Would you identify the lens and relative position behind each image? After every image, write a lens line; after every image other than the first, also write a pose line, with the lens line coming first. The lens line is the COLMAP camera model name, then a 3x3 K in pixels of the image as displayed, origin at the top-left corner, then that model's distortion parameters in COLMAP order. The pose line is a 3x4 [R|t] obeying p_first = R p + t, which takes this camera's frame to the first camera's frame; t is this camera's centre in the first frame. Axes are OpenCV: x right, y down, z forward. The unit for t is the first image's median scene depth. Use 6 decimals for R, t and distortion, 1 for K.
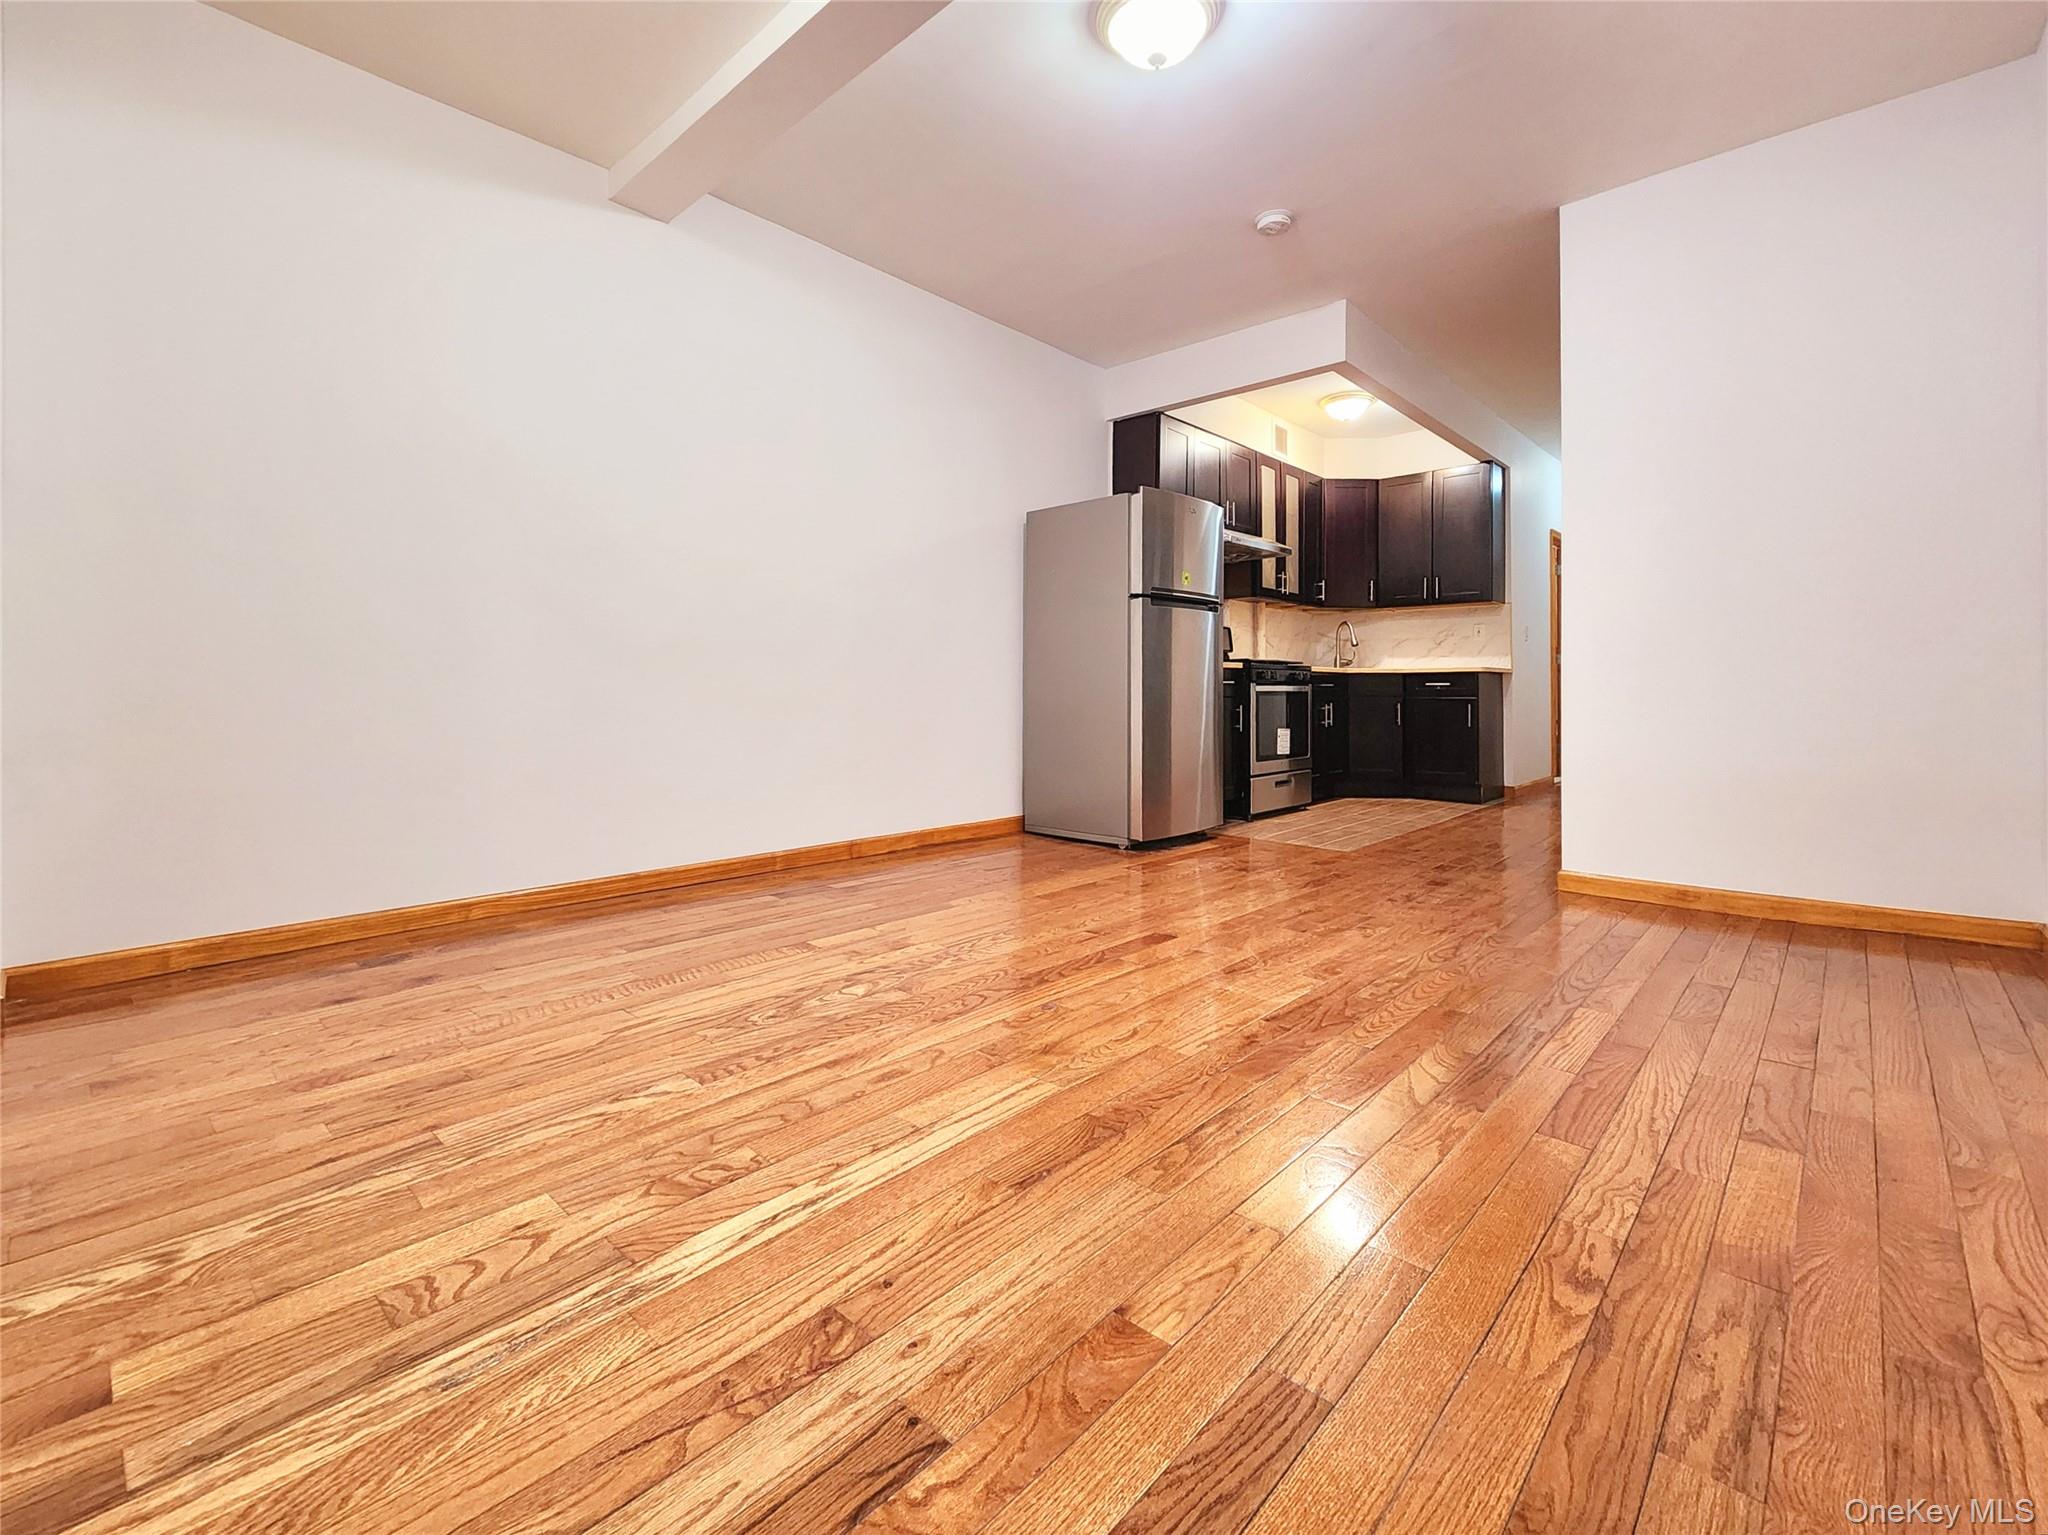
lens RADIAL K [[872.2, 0, 996.1], [0, 872.2, 667.0], [0, 0, 1]] dist [-0.001707, 0.000265]
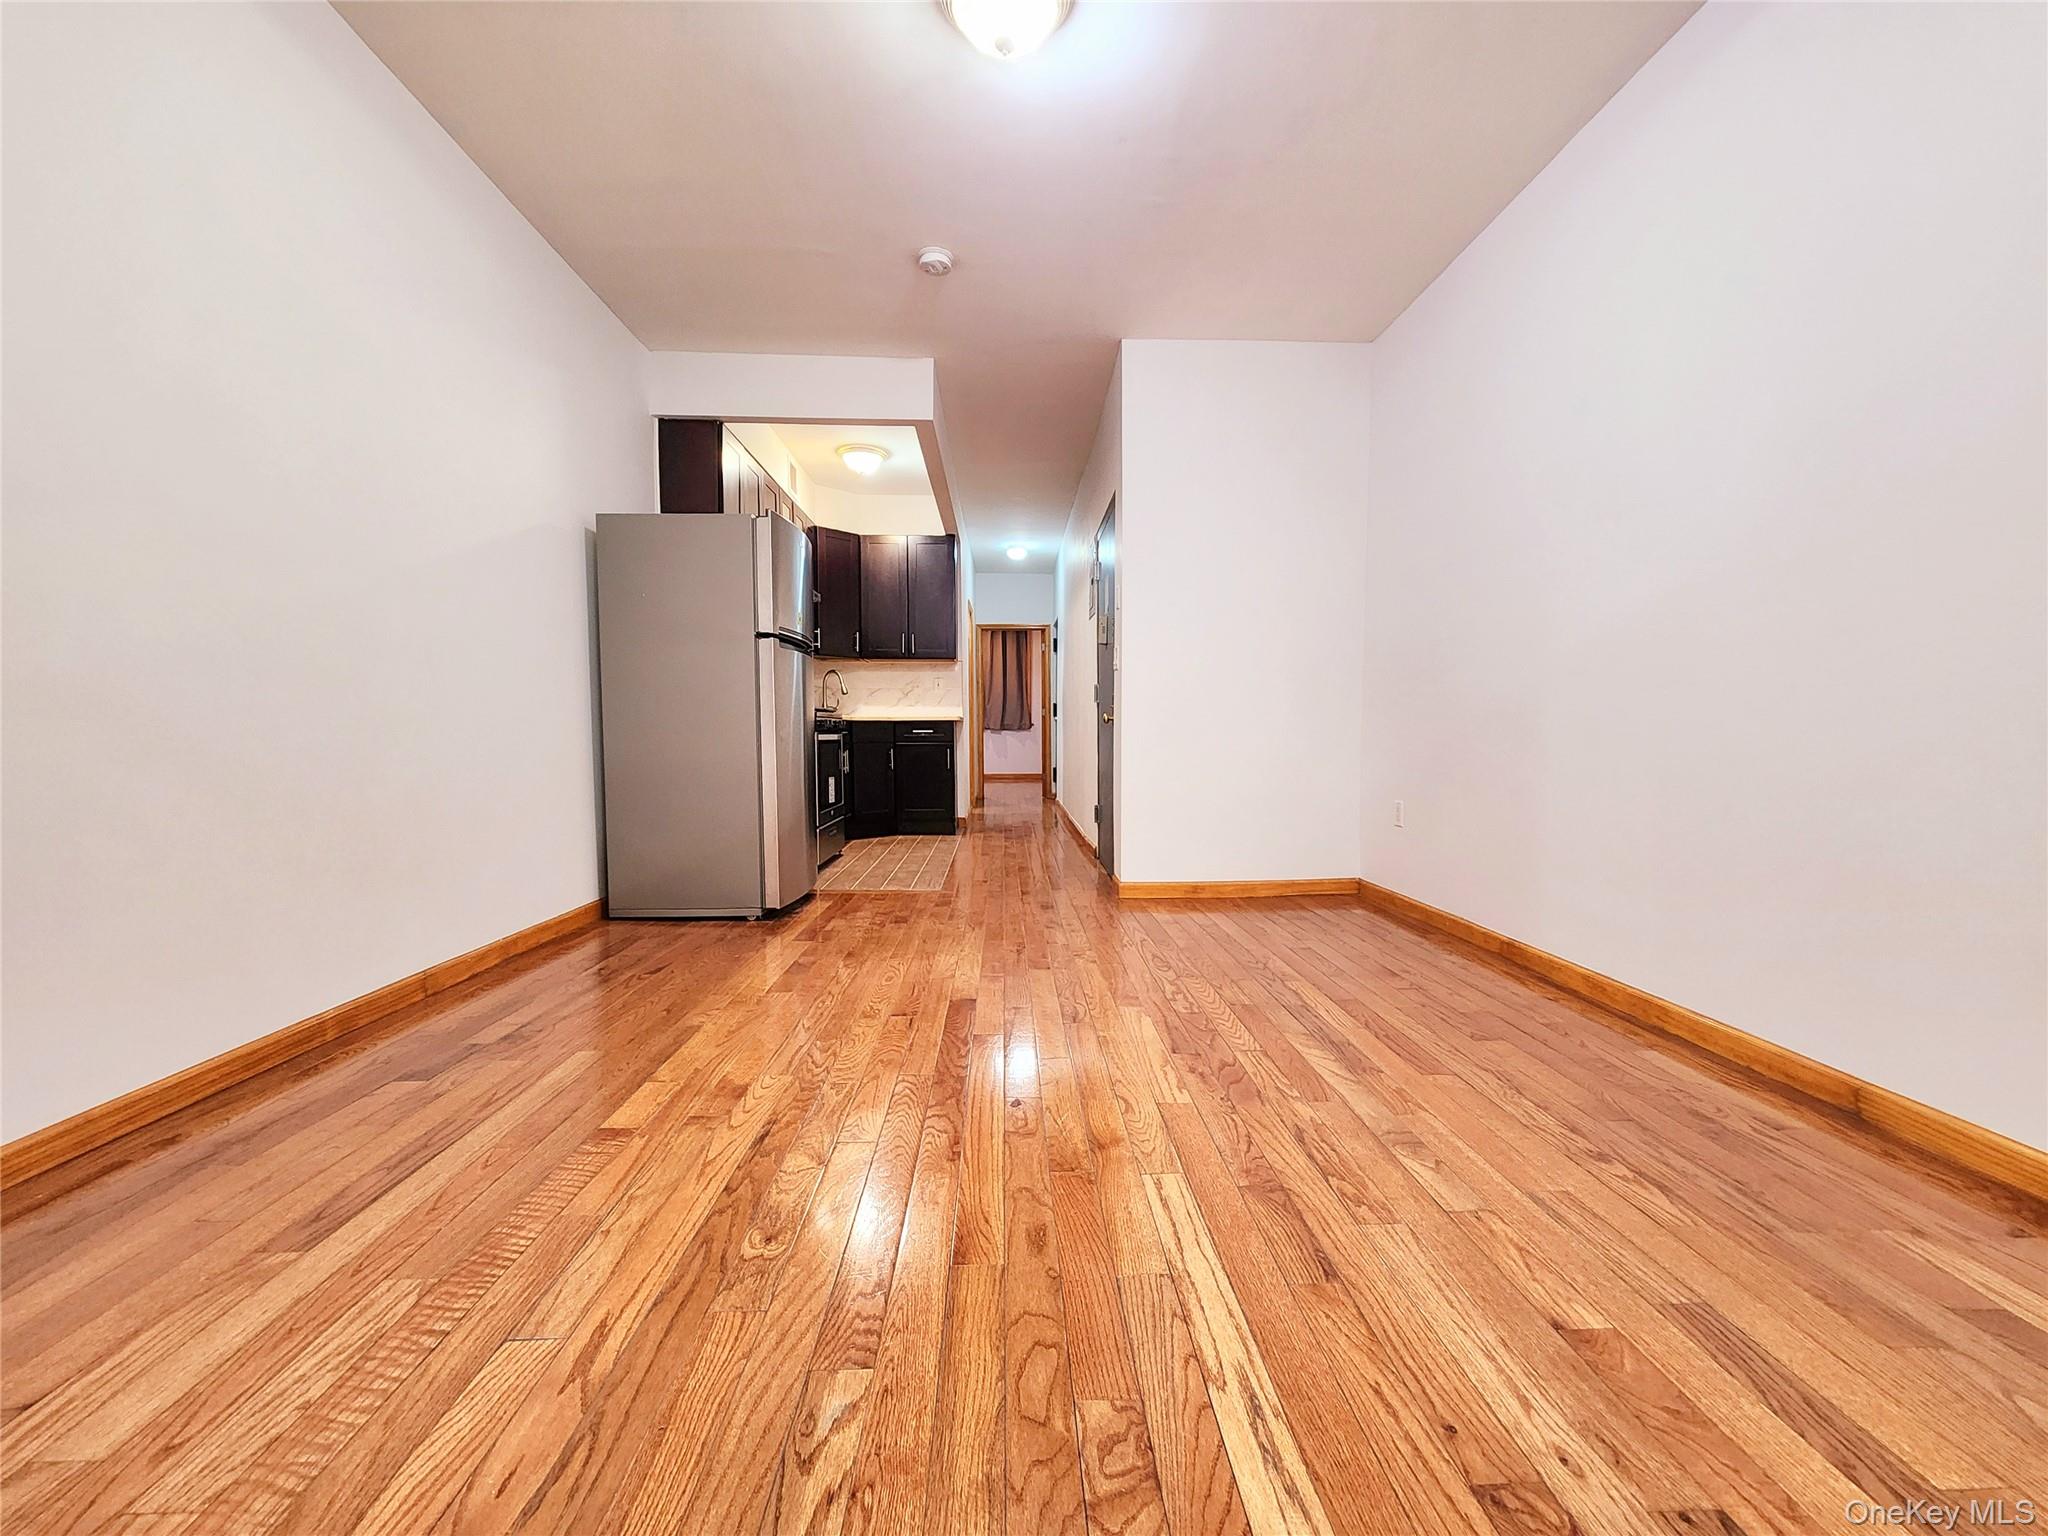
lens RADIAL K [[862.2, 0, 1024.0], [0, 862.2, 768.0], [0, 0, 1]] dist [0.000722, 0.000641]
pose [[0.703867, -0.031904, 0.709615, -0.773622], [-0.017021, 0.997946, 0.061751, -0.016112], [-0.710128, -0.055543, 0.701879, 0.535758]]
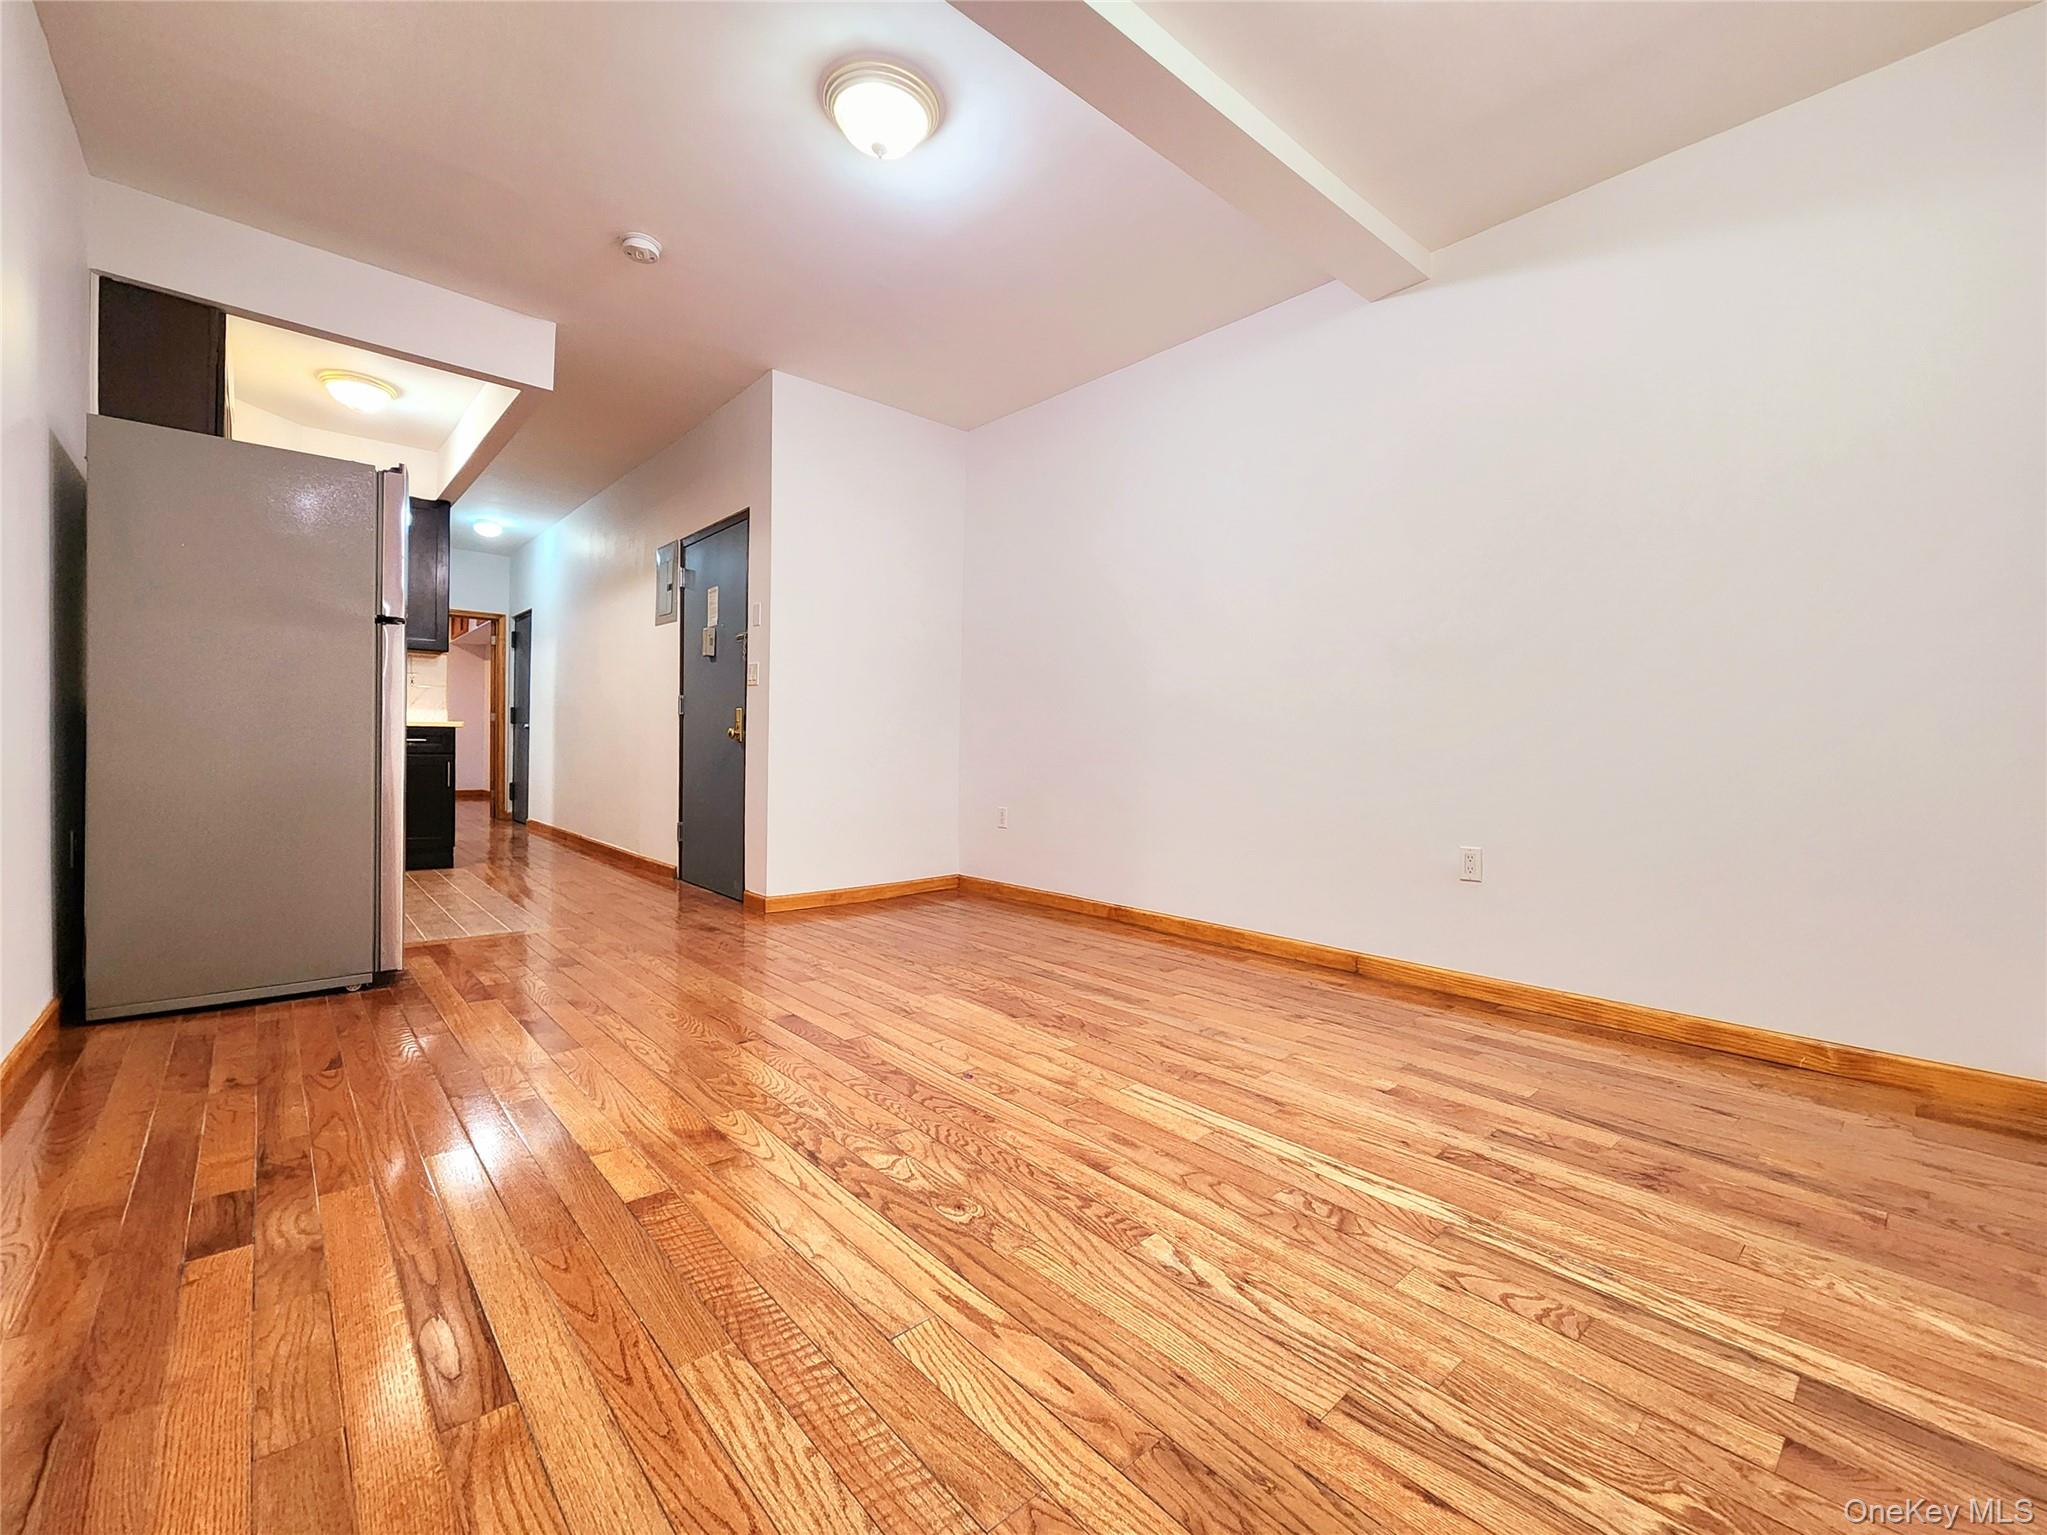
lens RADIAL K [[867.9, 0, 1054.0], [0, 867.9, 745.4], [0, 0, 1]] dist [0.003455, -0.006348]
pose [[0.073033, 0.001964, 0.997328, -1.345622], [-0.041961, 0.999119, 0.001105, -0.013767], [-0.996446, -0.041930, 0.073051, 1.162724]]
